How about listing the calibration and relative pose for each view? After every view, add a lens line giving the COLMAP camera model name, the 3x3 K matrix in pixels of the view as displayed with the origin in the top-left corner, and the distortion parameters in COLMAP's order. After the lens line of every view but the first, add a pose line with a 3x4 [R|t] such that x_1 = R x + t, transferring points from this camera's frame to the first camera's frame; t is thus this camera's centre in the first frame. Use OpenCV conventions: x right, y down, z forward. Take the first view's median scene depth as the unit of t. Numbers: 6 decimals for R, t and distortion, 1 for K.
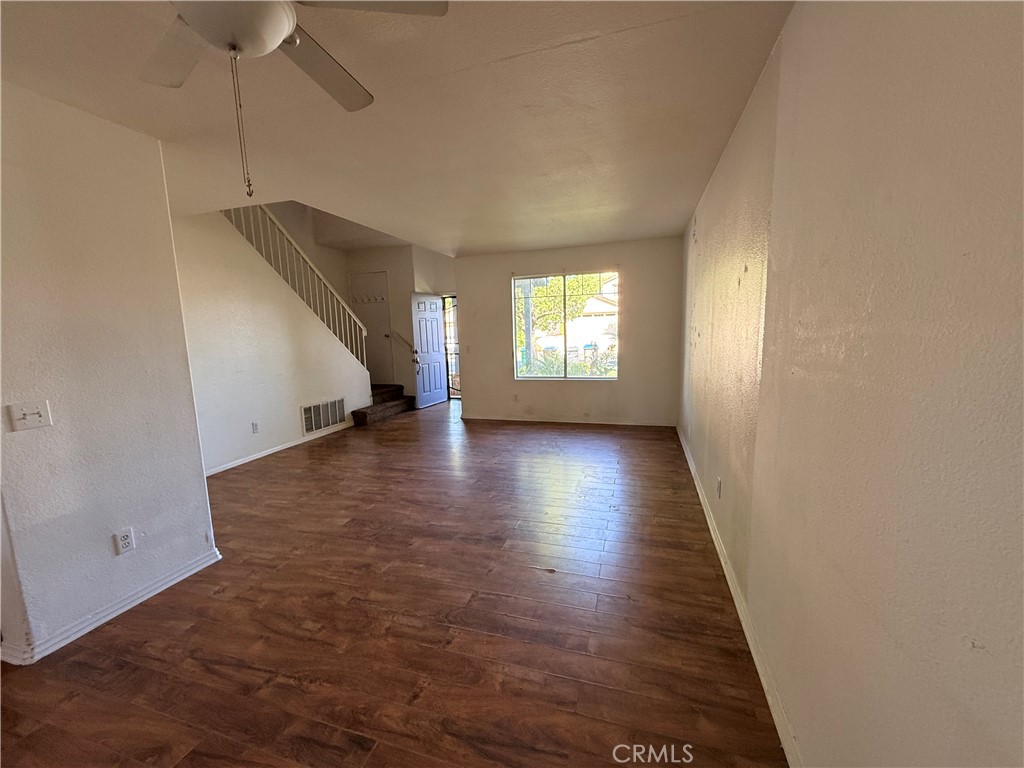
lens RADIAL K [[409.6, 0, 509.4], [0, 409.6, 384.8], [0, 0, 1]] dist [0.001027, -0.000125]
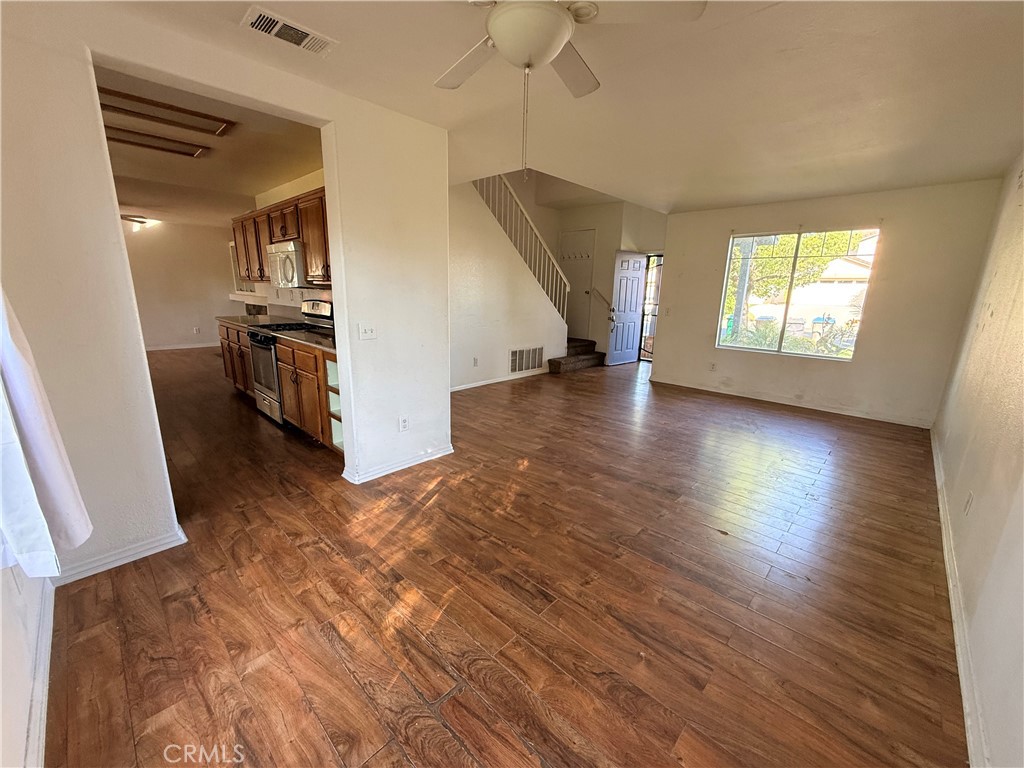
lens RADIAL K [[409.6, 0, 509.4], [0, 409.6, 384.8], [0, 0, 1]] dist [0.001027, -0.000125]
pose [[0.894790, 0.151847, -0.419872, -0.002638], [-0.109839, 0.986355, 0.122638, 0.012803], [0.432765, -0.063617, 0.899259, -0.085768]]
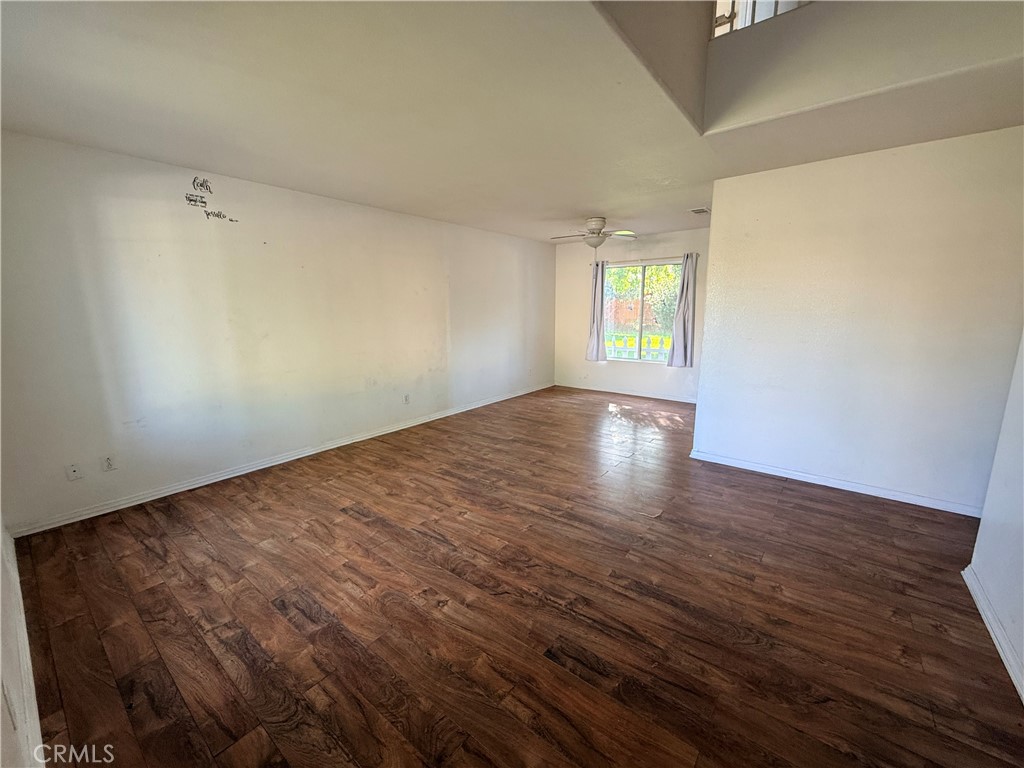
lens RADIAL K [[409.6, 0, 509.4], [0, 409.6, 384.8], [0, 0, 1]] dist [0.001027, -0.000125]
pose [[-0.934029, -0.031220, 0.355830, -0.417498], [0.082621, 0.950276, 0.300249, -0.233655], [-0.347511, 0.309841, -0.885006, 1.708295]]
